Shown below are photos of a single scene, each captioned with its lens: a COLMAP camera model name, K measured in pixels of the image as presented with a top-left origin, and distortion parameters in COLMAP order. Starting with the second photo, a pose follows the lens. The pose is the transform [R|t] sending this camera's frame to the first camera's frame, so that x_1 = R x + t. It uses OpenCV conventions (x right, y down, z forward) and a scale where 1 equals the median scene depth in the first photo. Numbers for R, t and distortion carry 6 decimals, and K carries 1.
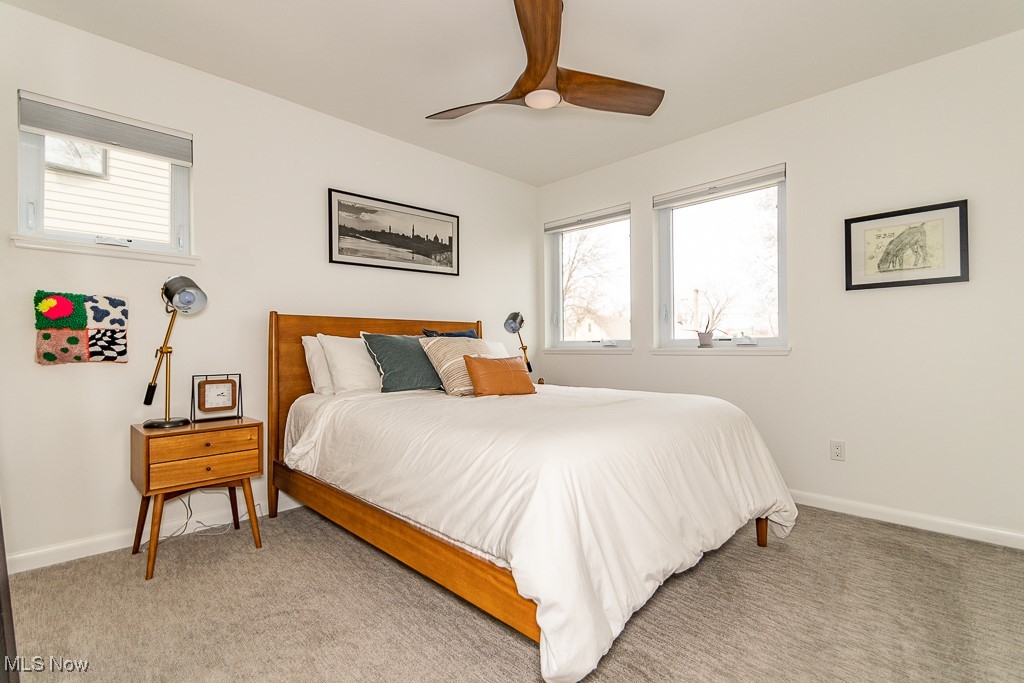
lens RADIAL K [[478.3, 0, 512.0], [0, 478.3, 341.5], [0, 0, 1]] dist [-0.001739, -0.000335]
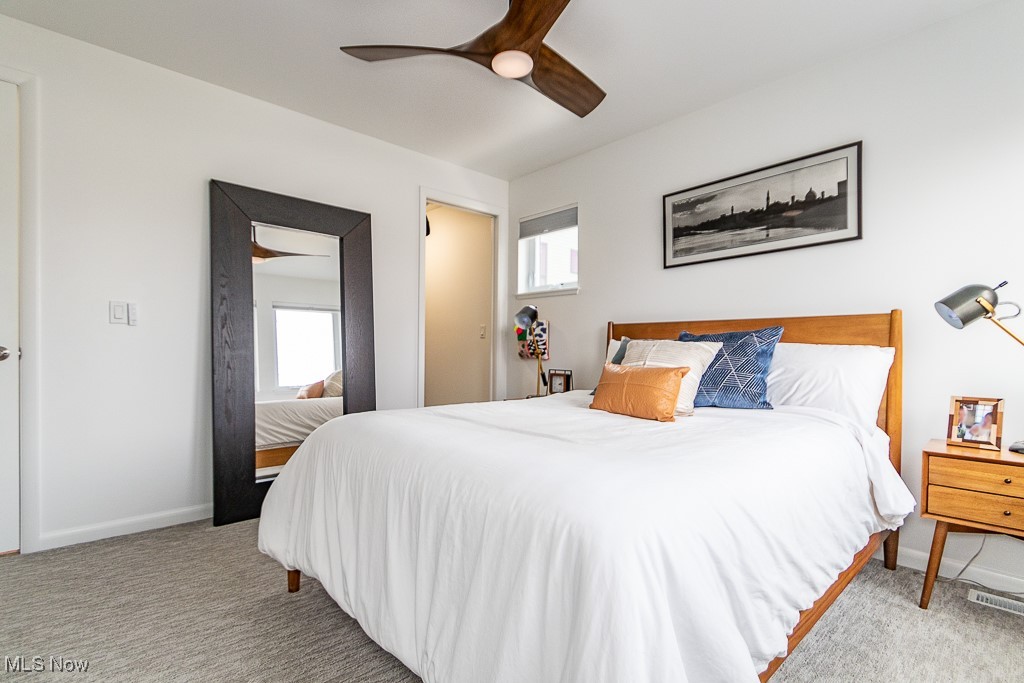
lens RADIAL K [[478.3, 0, 512.0], [0, 478.3, 341.5], [0, 0, 1]] dist [-0.001739, -0.000335]
pose [[-0.049132, -0.008600, -0.998755, 0.629669], [0.004213, 0.999952, -0.008817, -0.003525], [0.998783, -0.004641, -0.049093, 0.711334]]
